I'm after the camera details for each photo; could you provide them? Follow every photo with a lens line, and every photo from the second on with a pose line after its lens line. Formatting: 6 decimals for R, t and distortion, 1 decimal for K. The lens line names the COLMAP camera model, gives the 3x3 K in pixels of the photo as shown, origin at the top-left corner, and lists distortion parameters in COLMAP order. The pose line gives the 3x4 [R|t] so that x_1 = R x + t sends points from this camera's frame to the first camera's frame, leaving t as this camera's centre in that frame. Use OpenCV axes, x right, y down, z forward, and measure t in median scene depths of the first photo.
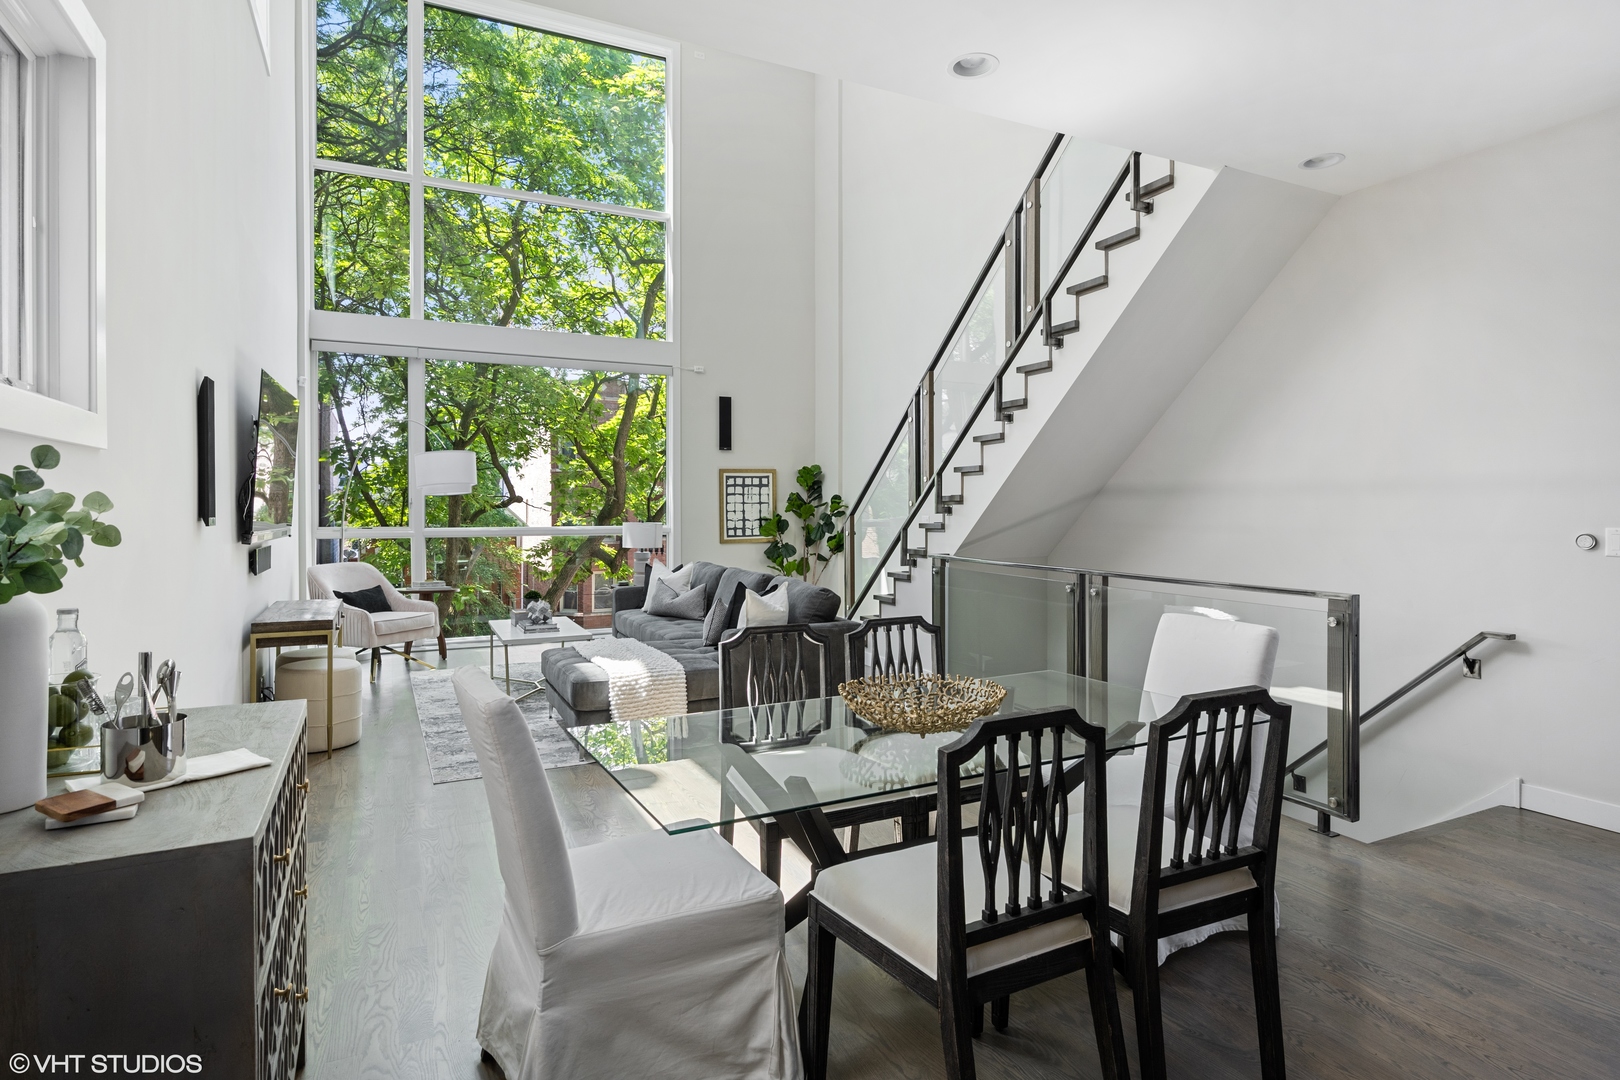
lens RADIAL K [[831.8, 0, 816.9], [0, 831.8, 513.6], [0, 0, 1]] dist [-0.017070, -0.000617]
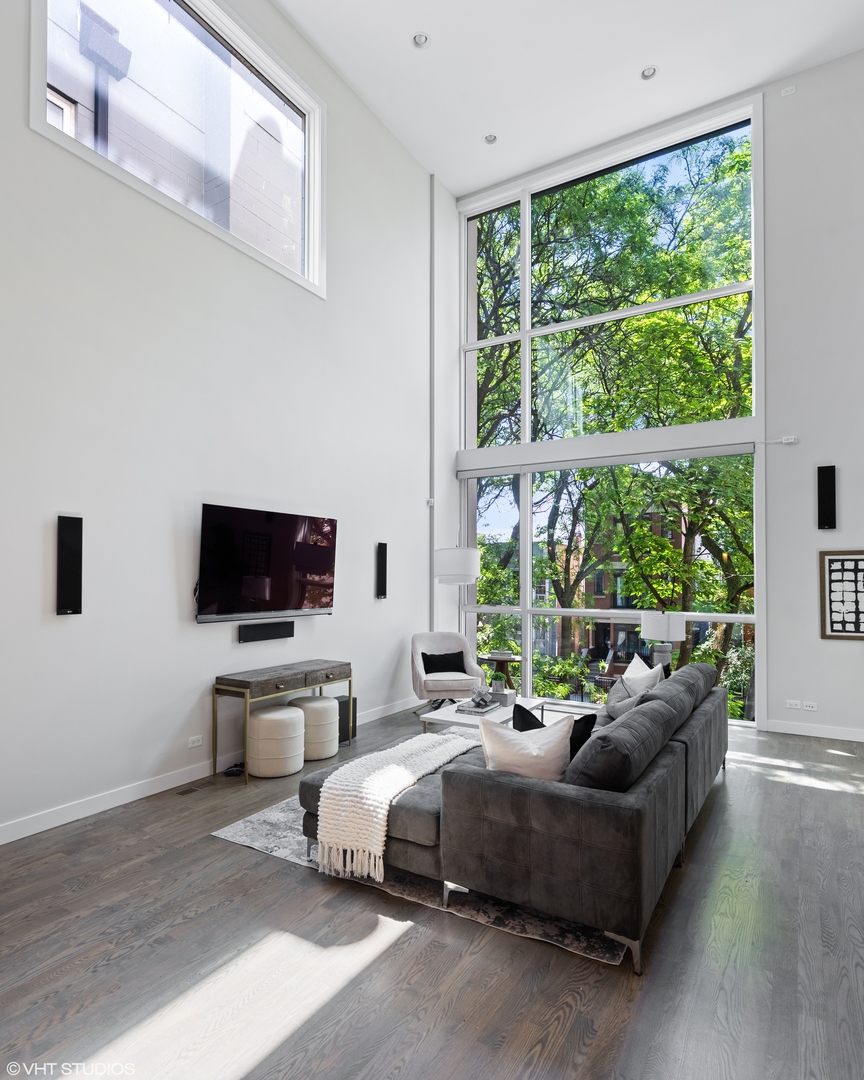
lens RADIAL K [[599.3, 0, 440.7], [0, 599.3, 565.9], [0, 0, 1]] dist [0.000447, 0.000544]
pose [[0.538178, -0.013445, -0.842724, 0.194352], [-0.012569, 0.999634, -0.023976, -0.019411], [0.842737, 0.023496, 0.537812, 0.346288]]
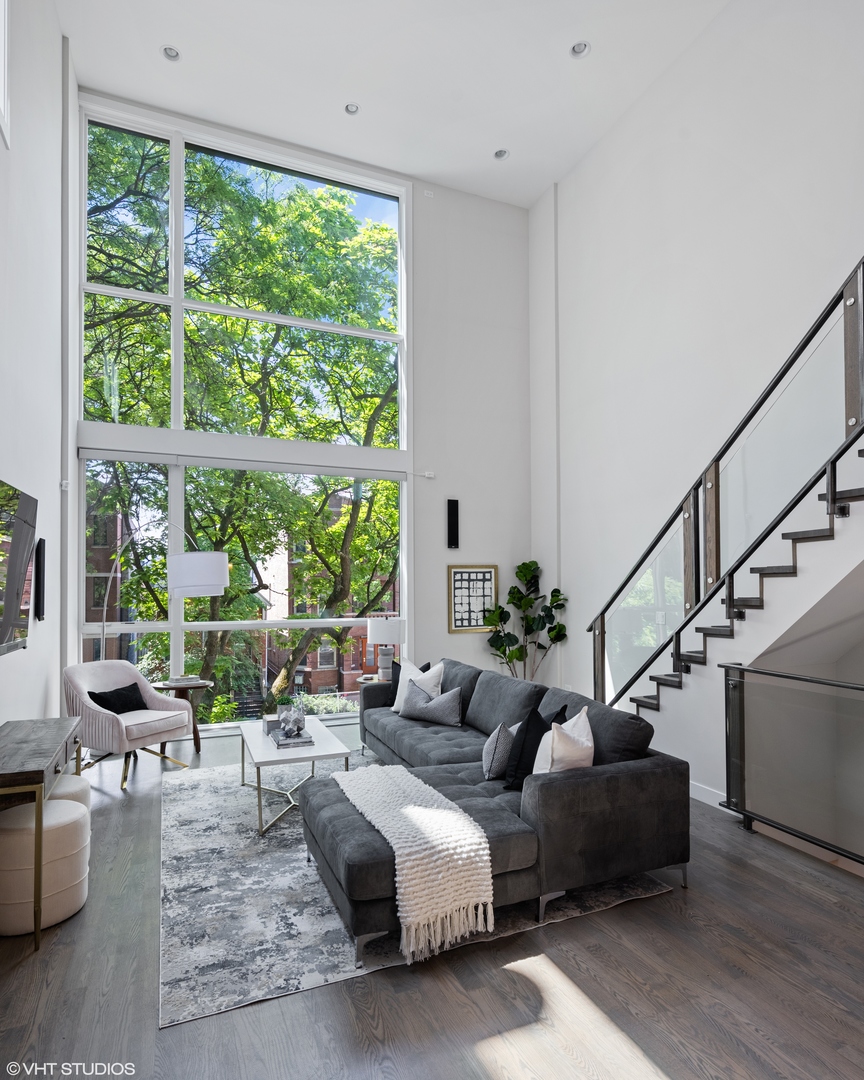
lens RADIAL K [[599.3, 0, 432.3], [0, 599.3, 574.2], [0, 0, 1]] dist [0.000447, 0.000544]
pose [[0.997502, -0.004869, -0.070466, -0.083126], [0.002821, 0.999572, -0.029125, -0.019274], [0.070577, 0.028853, 0.997089, 0.213300]]
